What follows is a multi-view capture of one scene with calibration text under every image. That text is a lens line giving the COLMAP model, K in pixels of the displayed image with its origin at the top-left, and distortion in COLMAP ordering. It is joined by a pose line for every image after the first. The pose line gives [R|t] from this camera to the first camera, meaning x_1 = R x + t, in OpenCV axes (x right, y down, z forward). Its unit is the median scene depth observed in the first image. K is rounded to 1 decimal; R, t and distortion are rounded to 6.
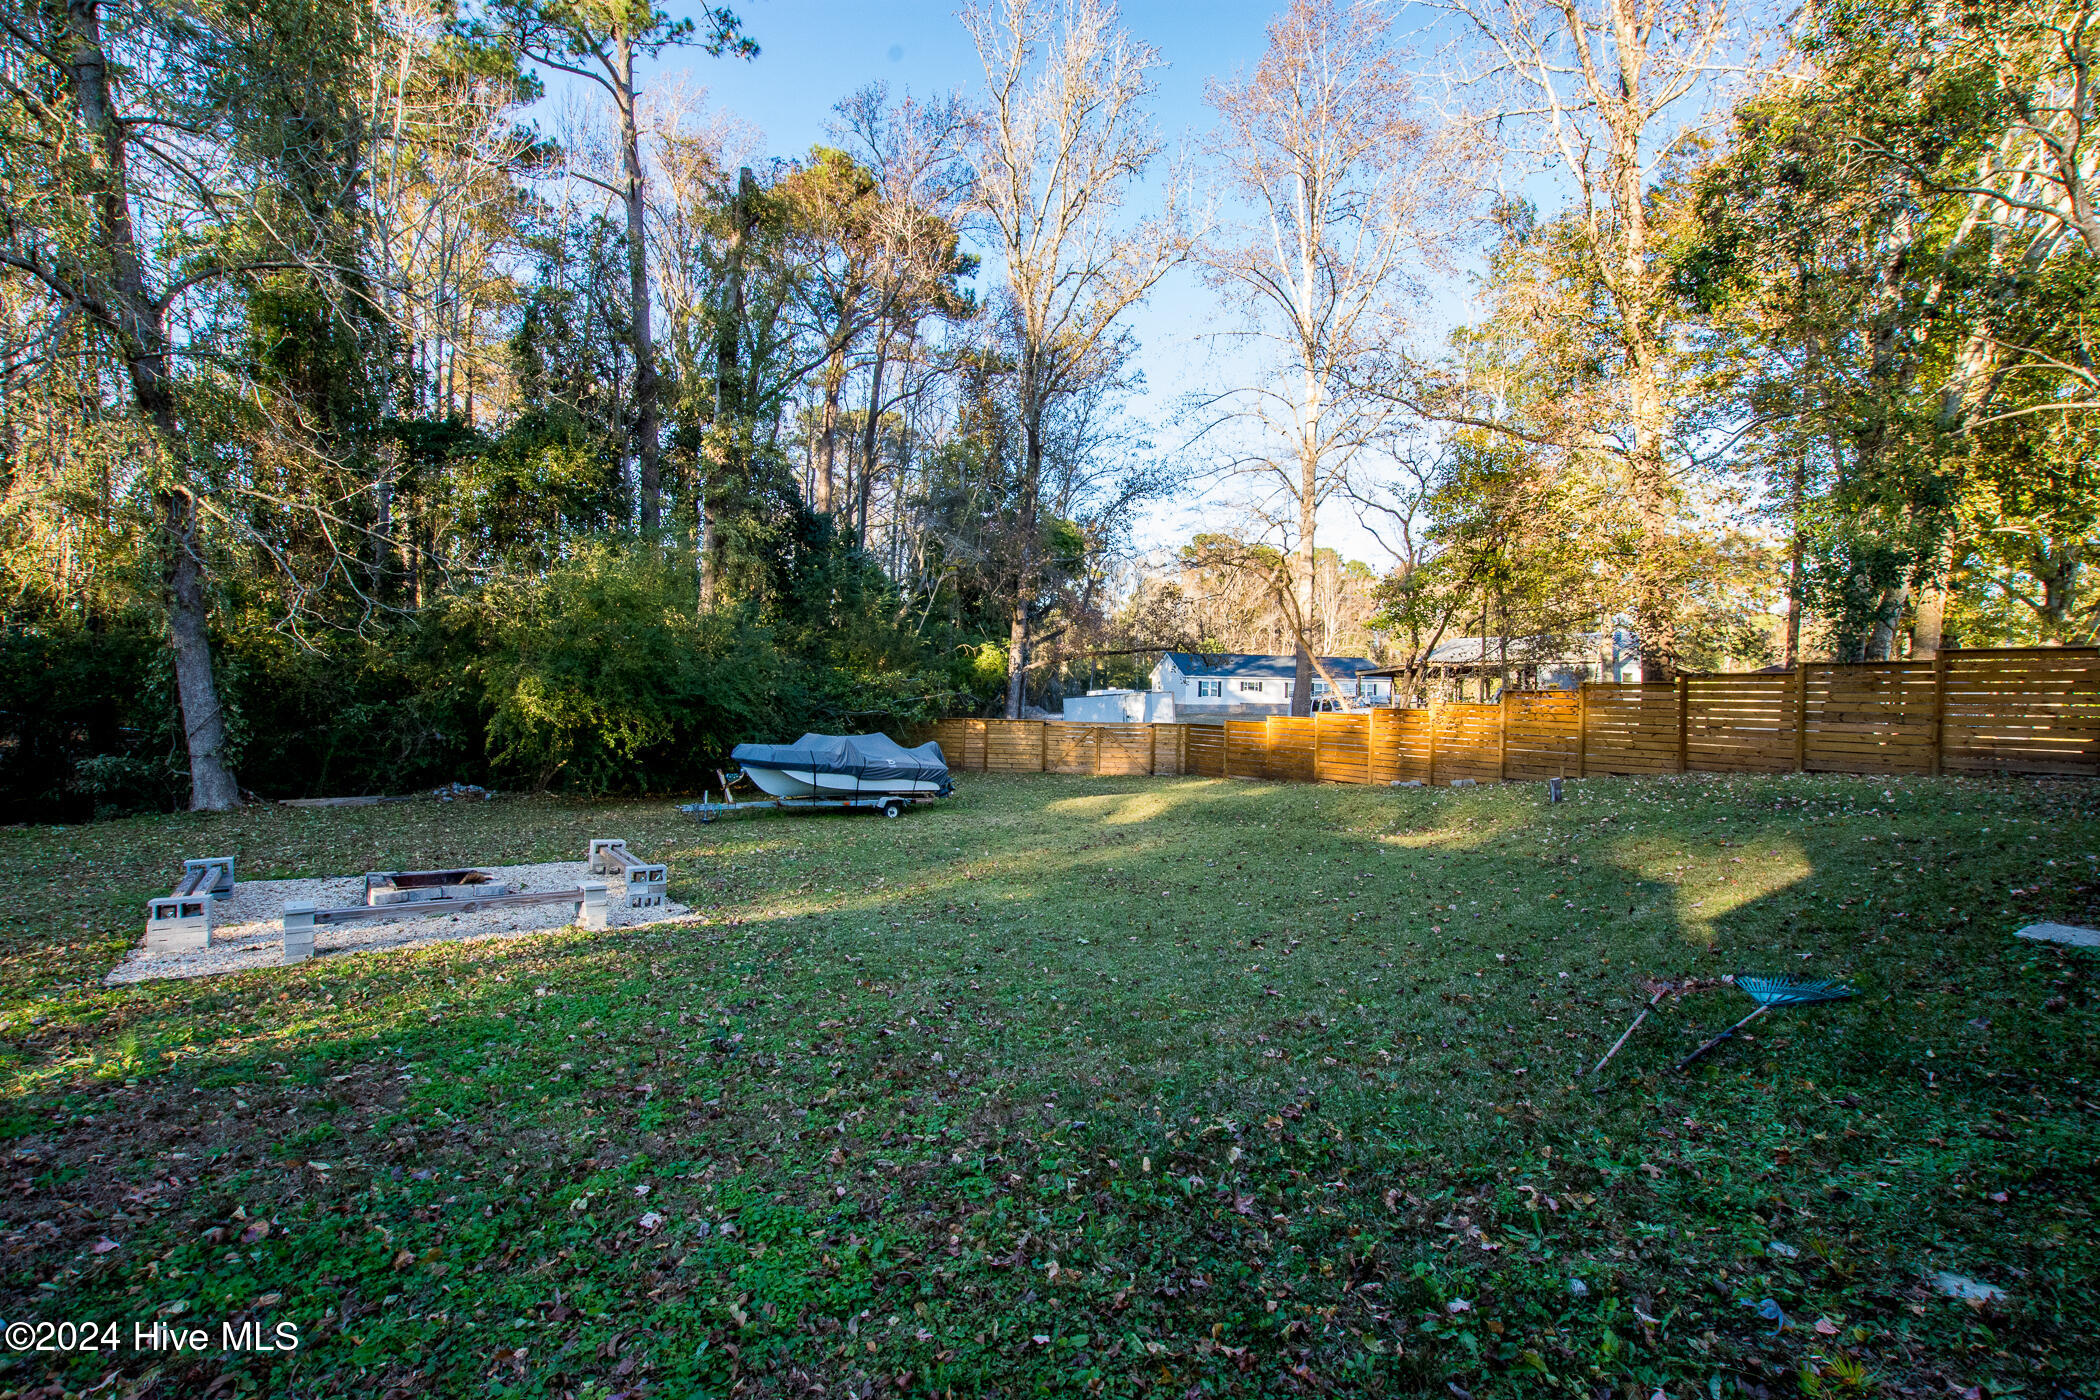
lens RADIAL K [[932.3, 0, 1050.0], [0, 932.3, 700.0], [0, 0, 1]] dist [-0.033957, 0.005631]
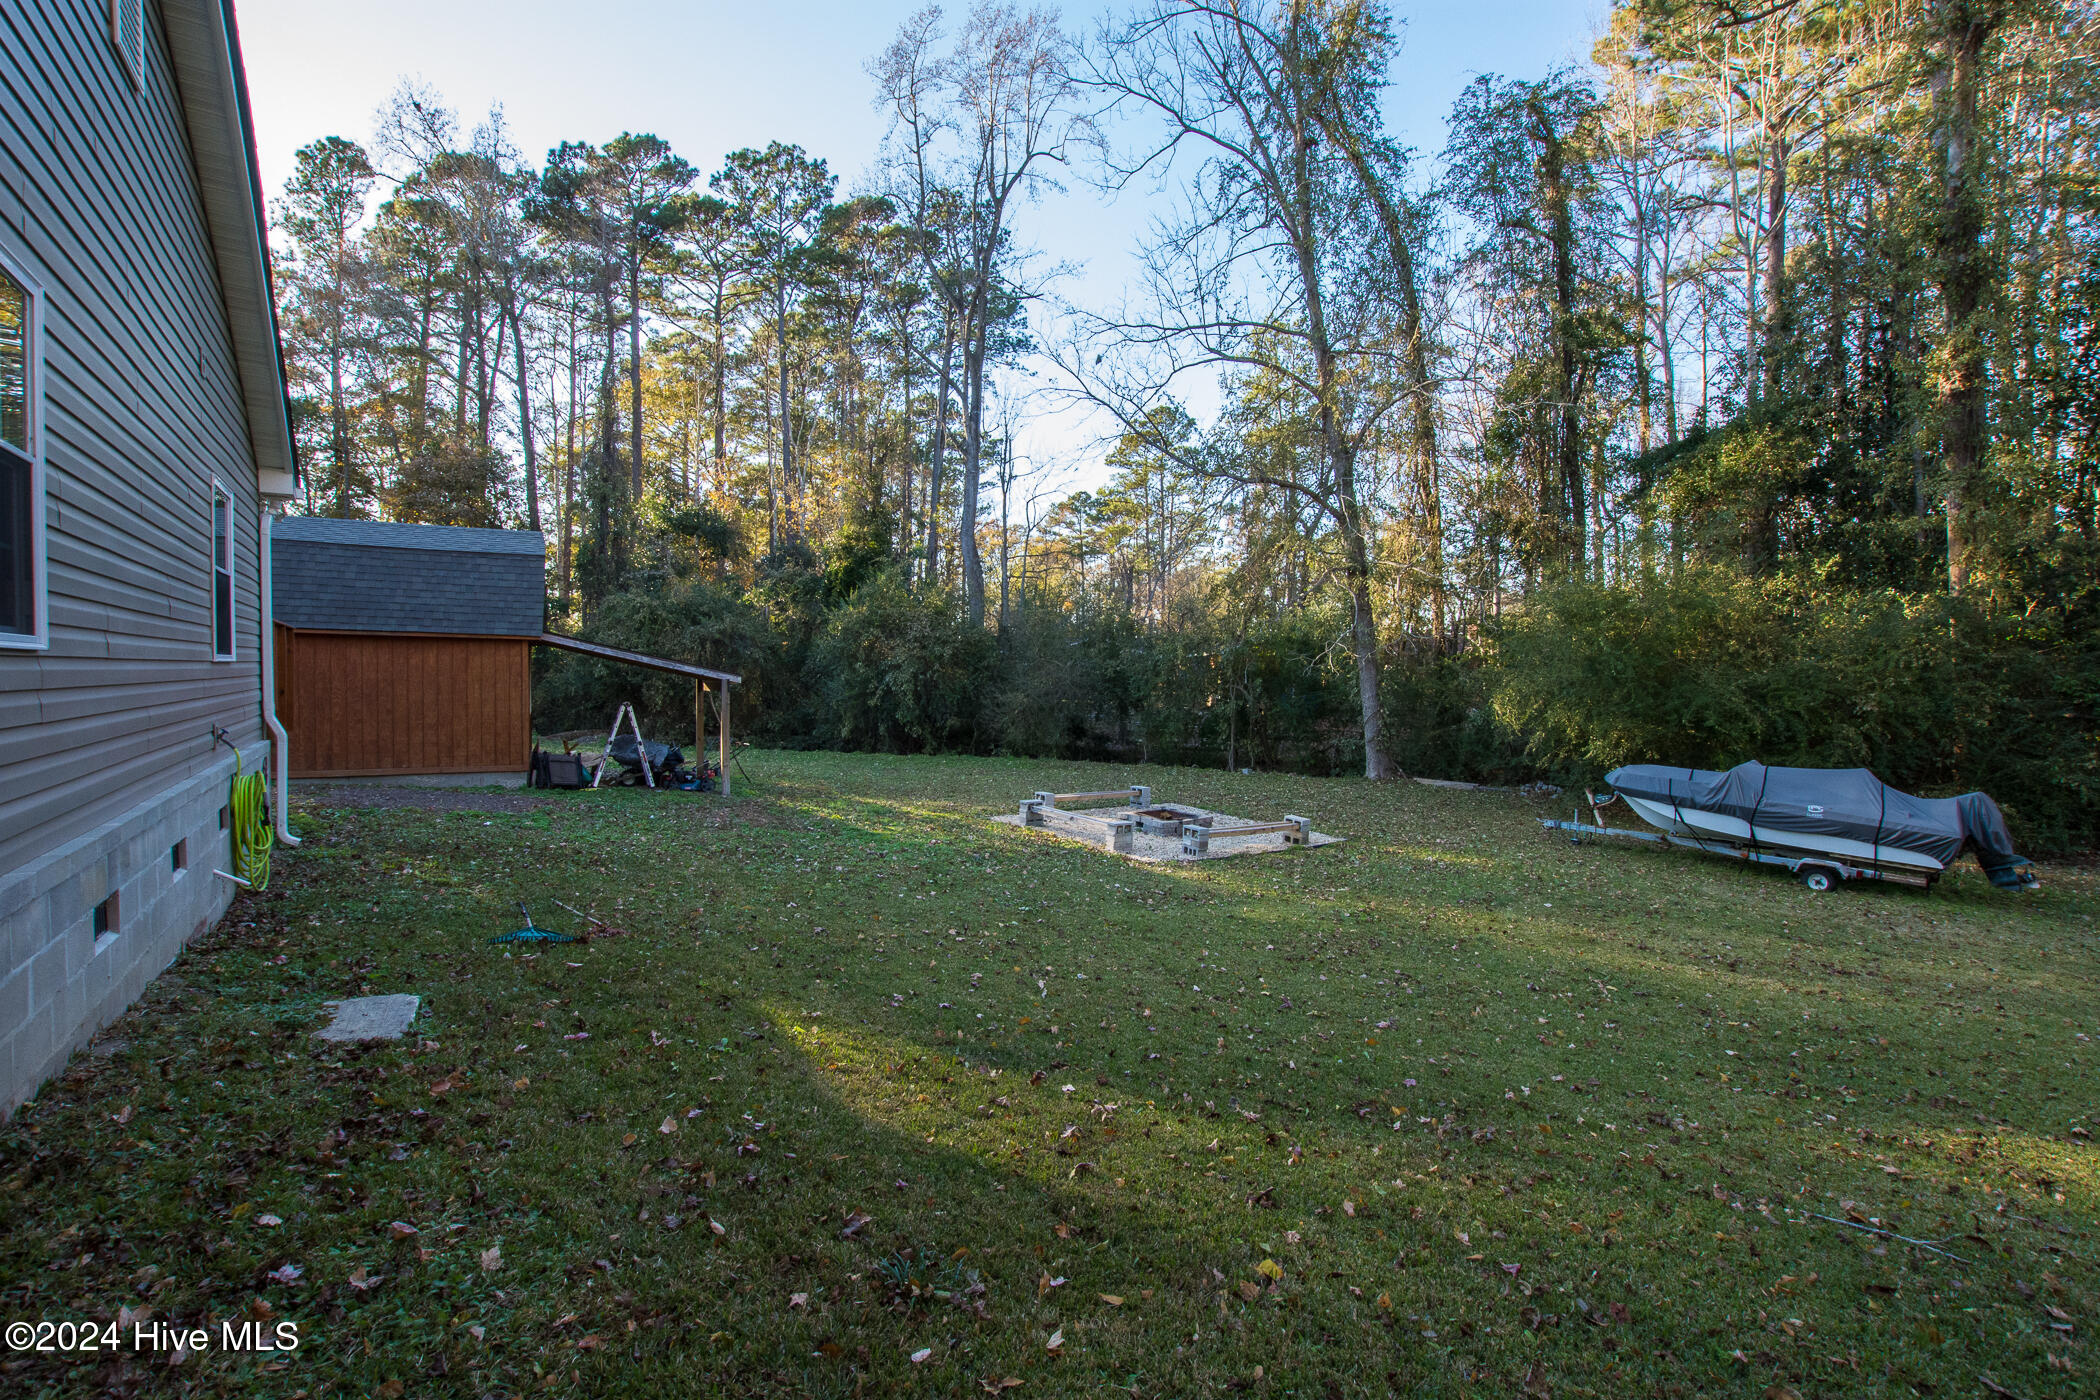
lens RADIAL K [[932.3, 0, 1050.0], [0, 932.3, 700.0], [0, 0, 1]] dist [-0.033957, 0.005631]
pose [[-0.038584, 0.009197, -0.999213, 0.520049], [-0.016481, 0.999816, 0.009839, -0.011055], [0.999119, 0.016847, -0.038426, 0.458198]]
